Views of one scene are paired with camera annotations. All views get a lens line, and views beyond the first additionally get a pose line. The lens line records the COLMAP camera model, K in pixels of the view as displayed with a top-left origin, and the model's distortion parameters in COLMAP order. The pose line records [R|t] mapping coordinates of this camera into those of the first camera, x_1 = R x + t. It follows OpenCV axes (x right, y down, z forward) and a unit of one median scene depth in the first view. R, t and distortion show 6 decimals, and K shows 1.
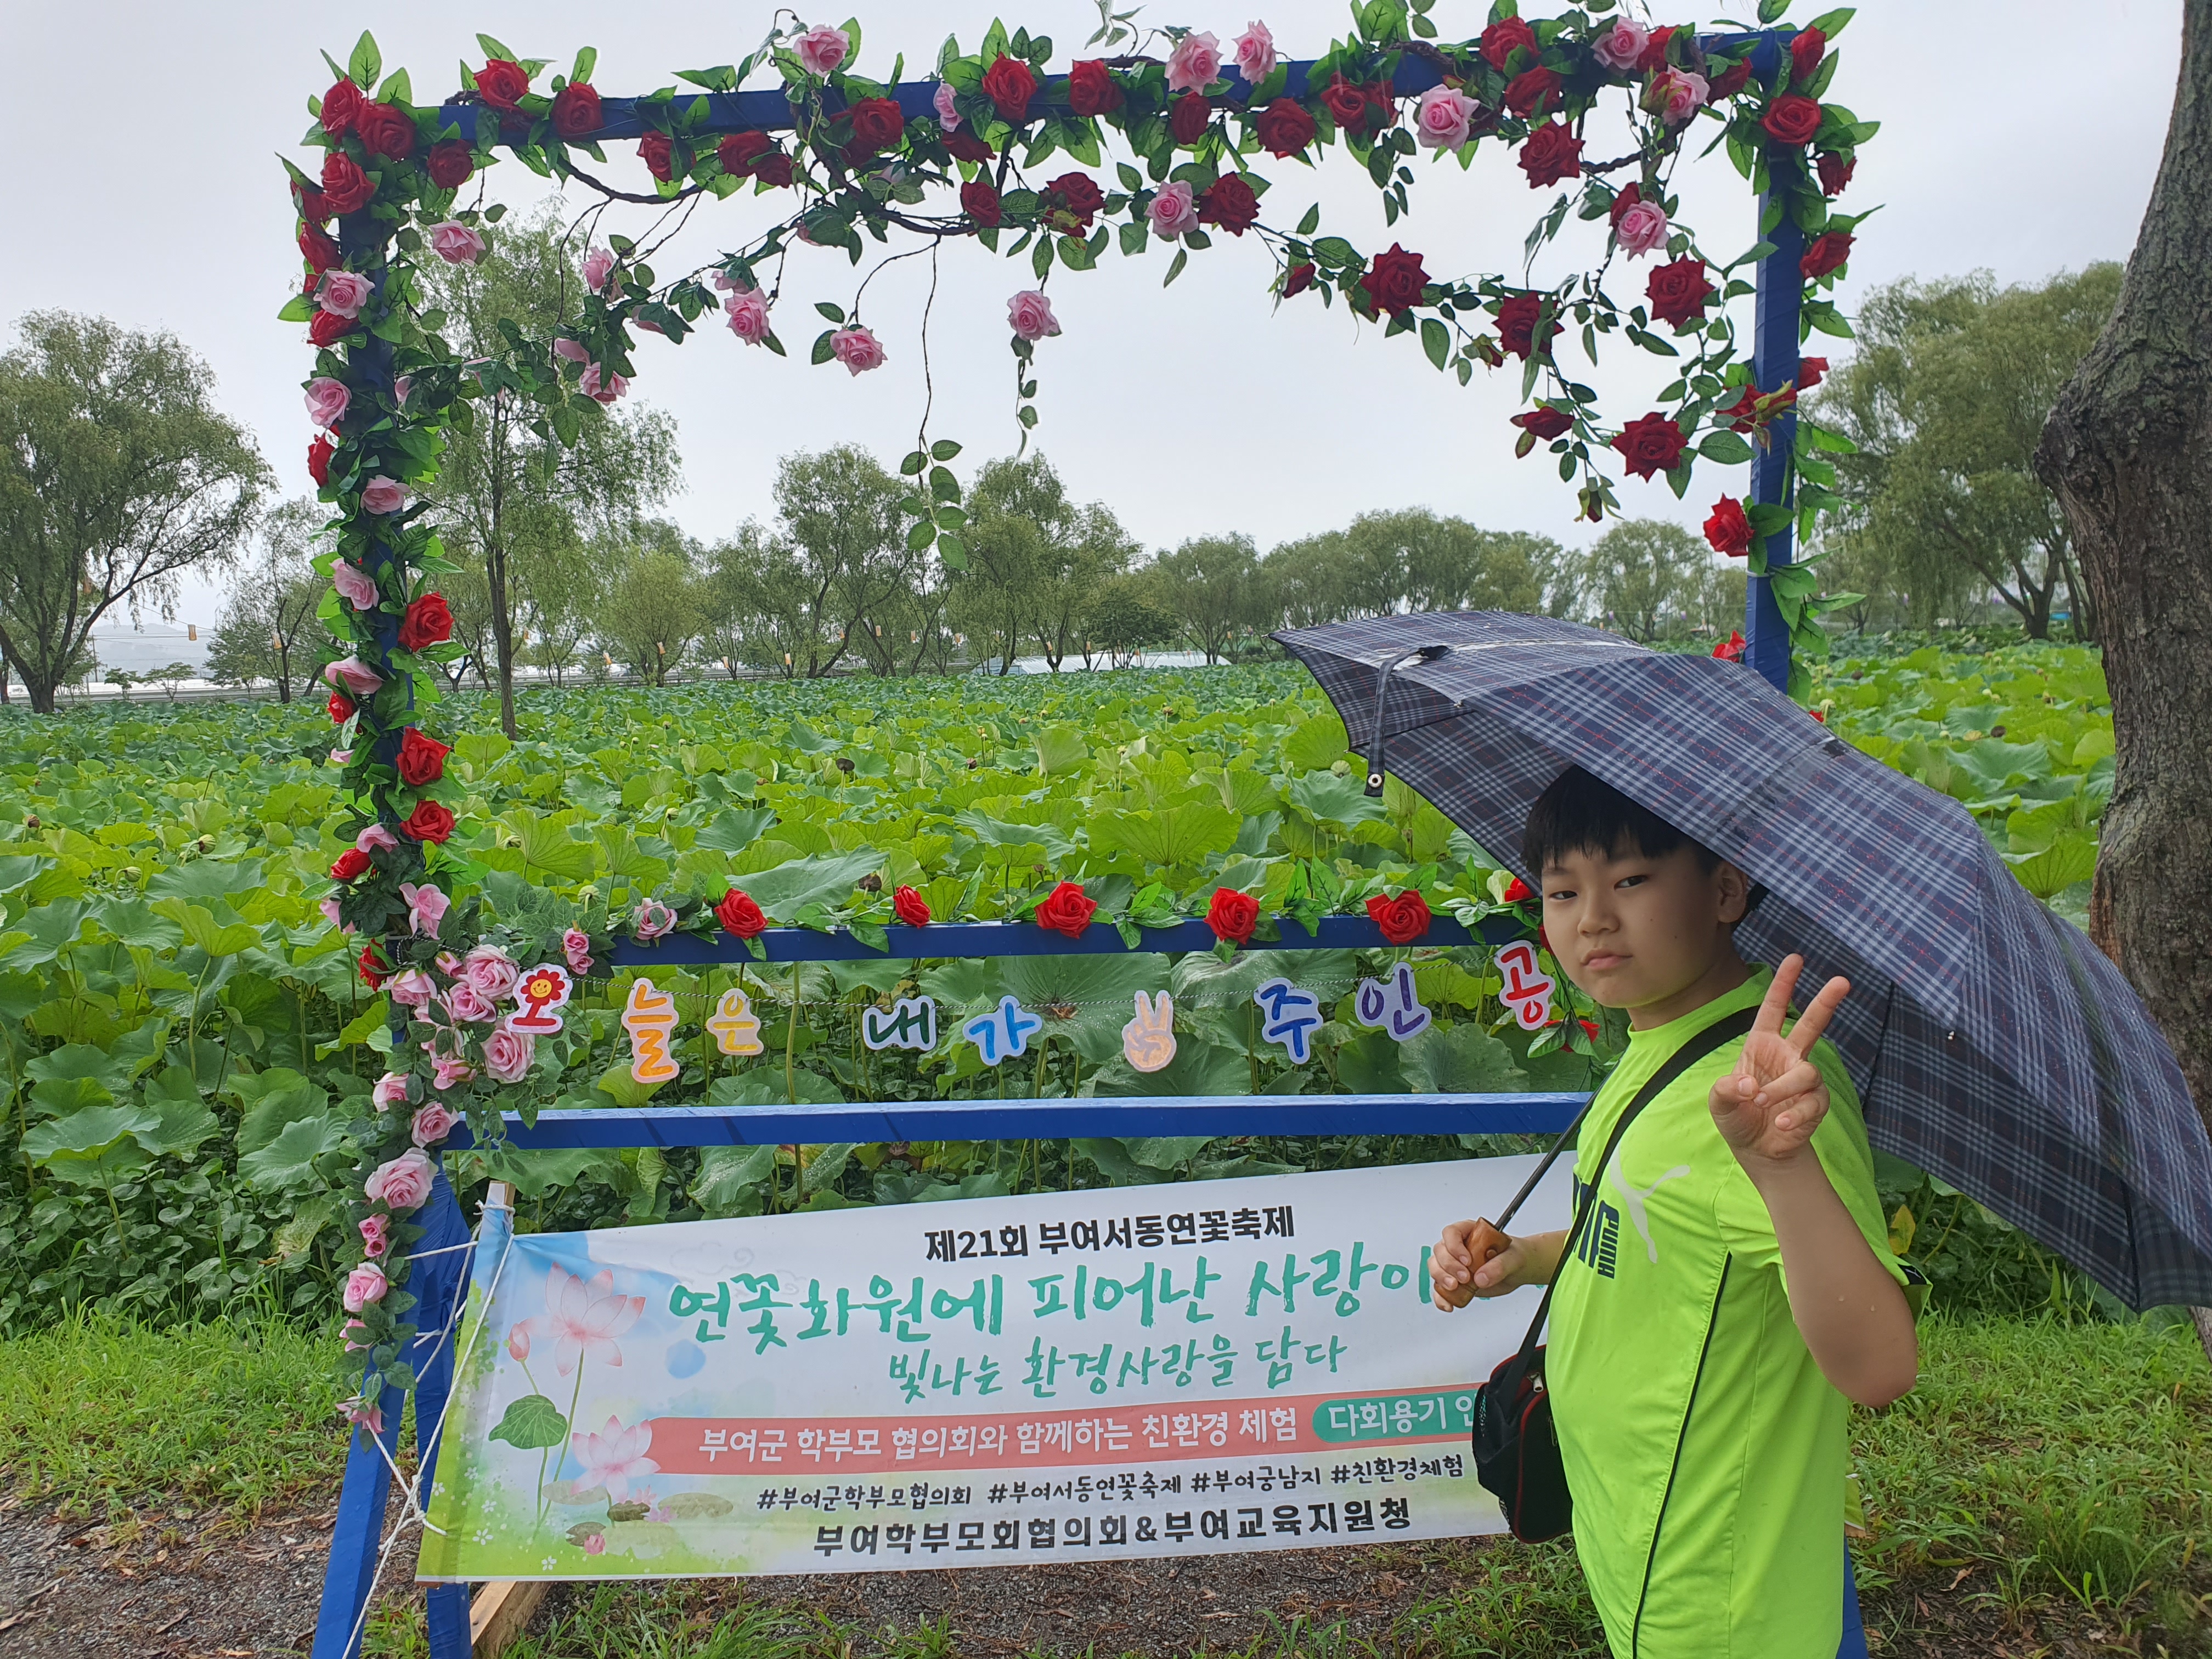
lens RADIAL K [[1741.4, 0, 1106.0], [0, 1741.4, 829.5], [0, 0, 1]] dist [0.055888, -0.123261]
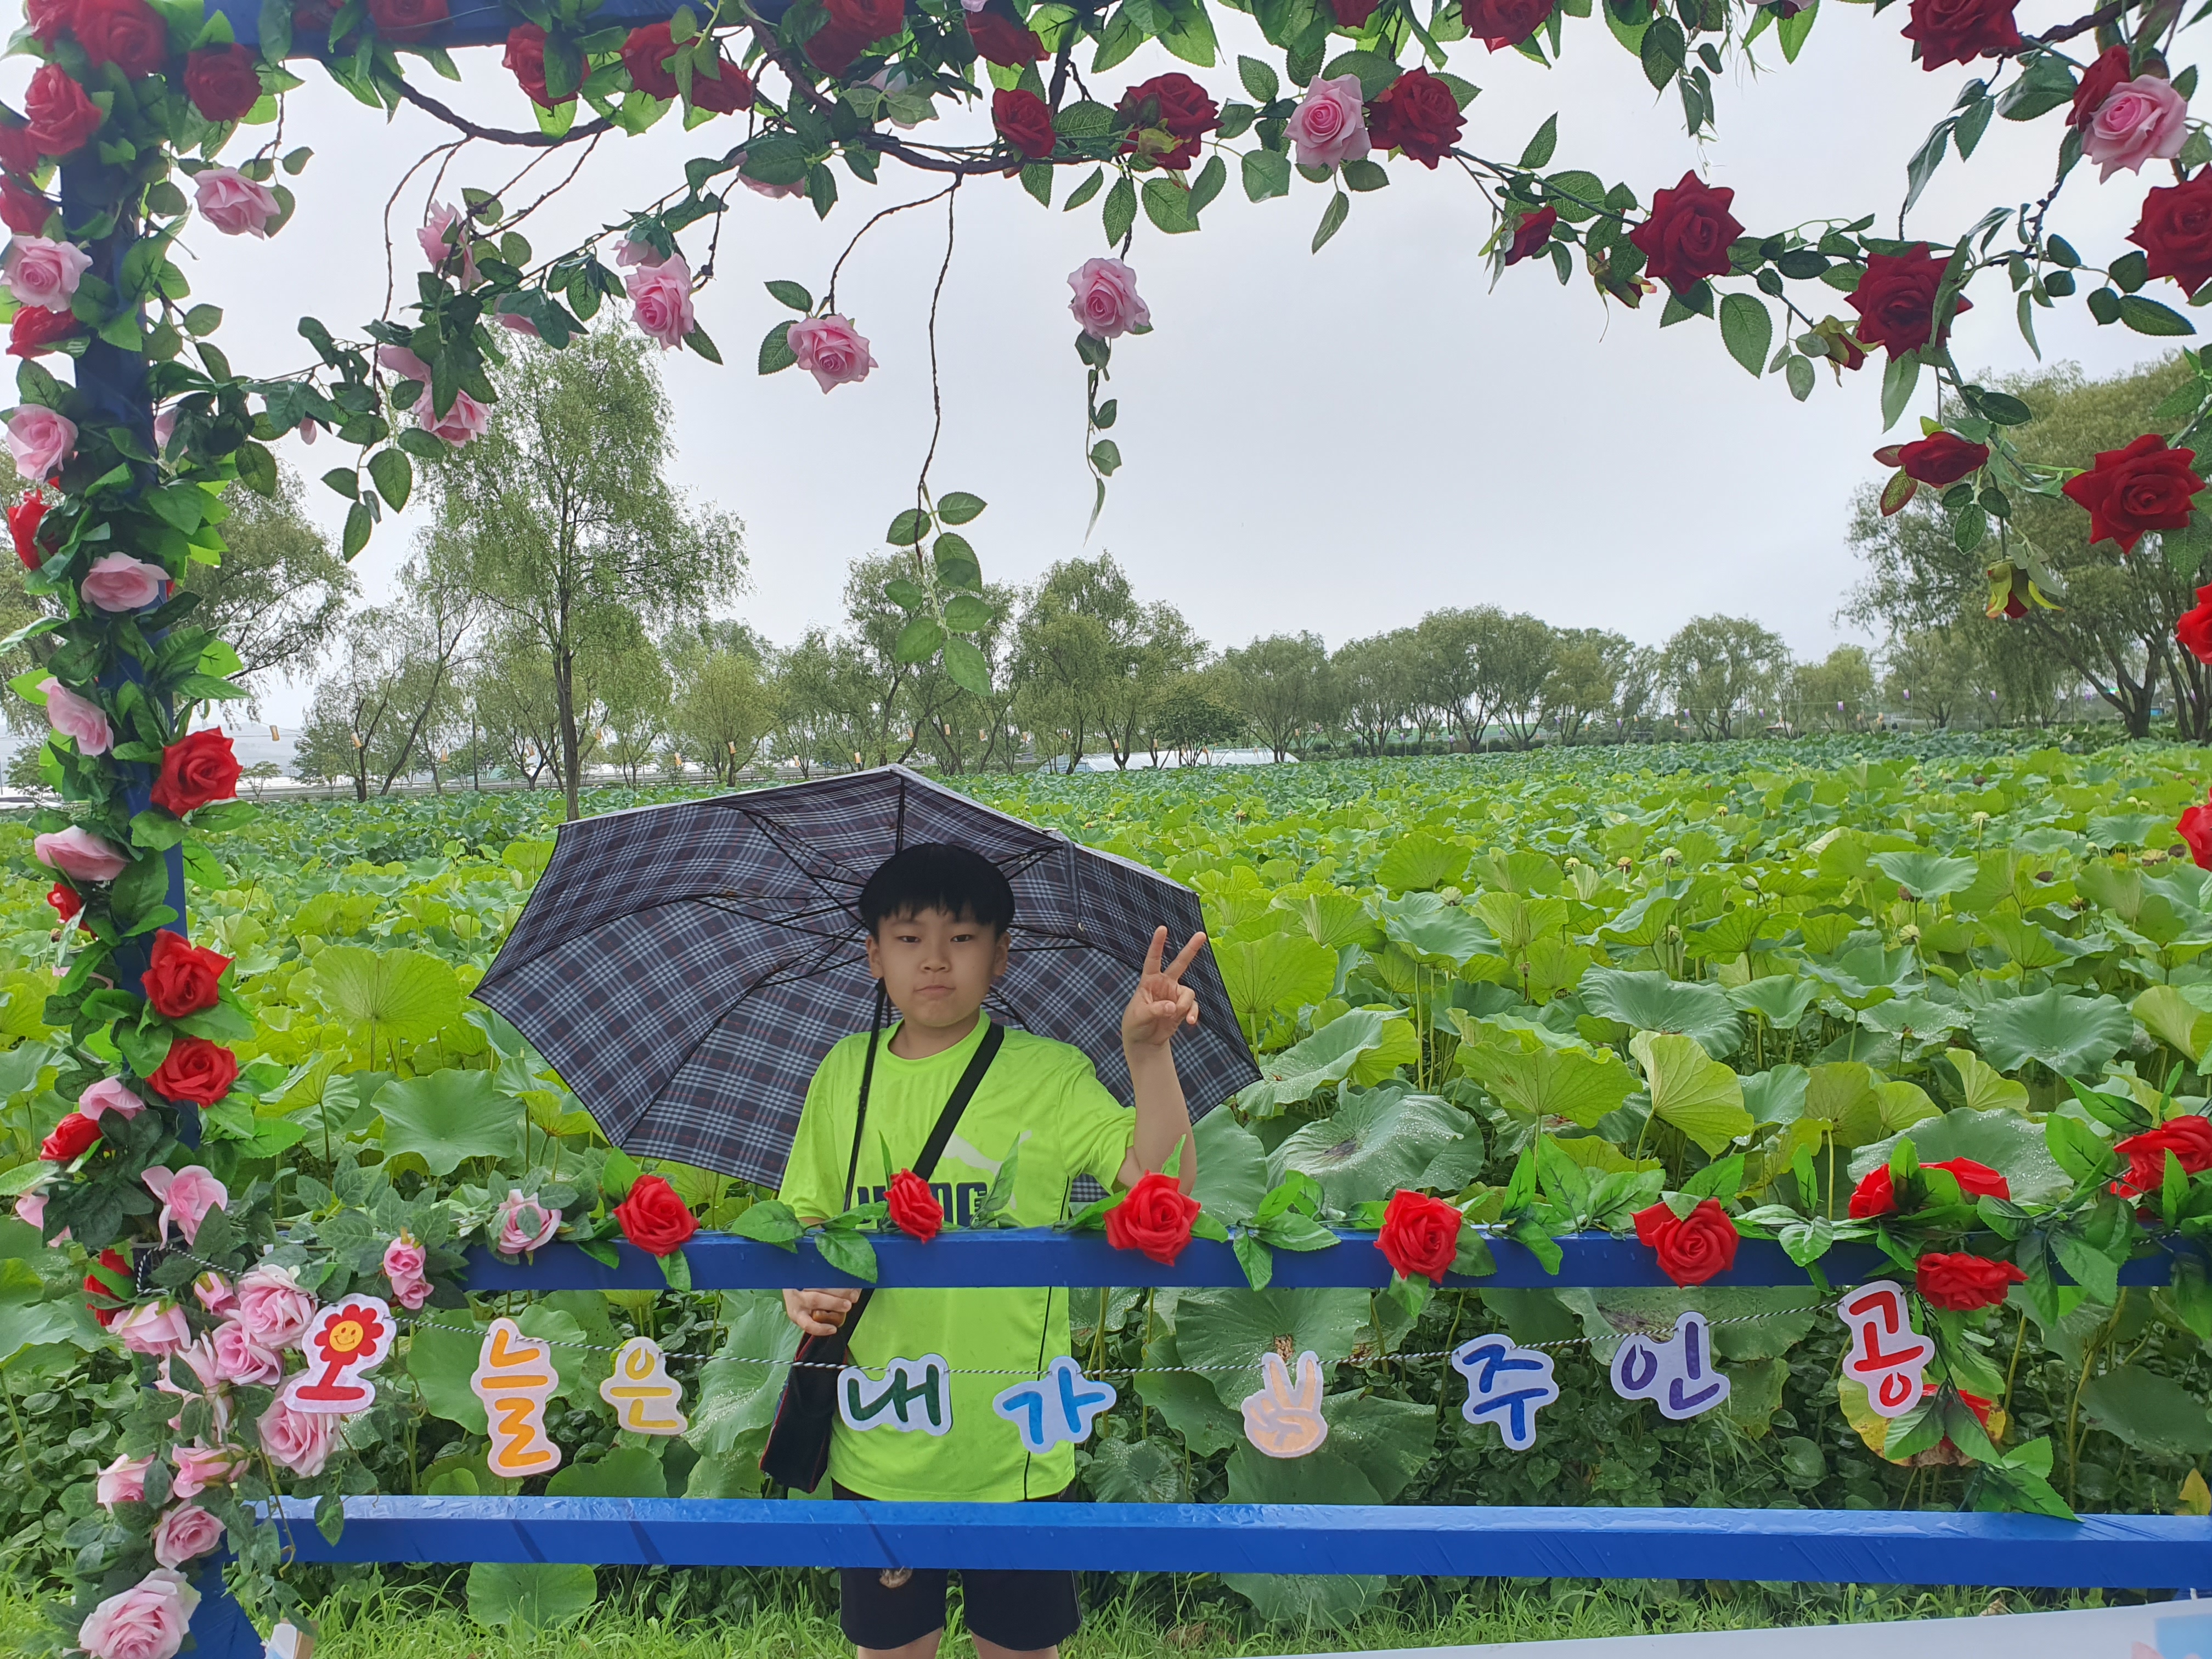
lens RADIAL K [[1478.3, 0, 1106.0], [0, 1478.3, 829.5], [0, 0, 1]] dist [0.025173, -0.025583]
pose [[0.999306, 0.001401, -0.037214, -0.020496], [-0.002685, 0.999402, -0.034473, -0.078602], [0.037143, 0.034549, 0.998713, 0.450744]]
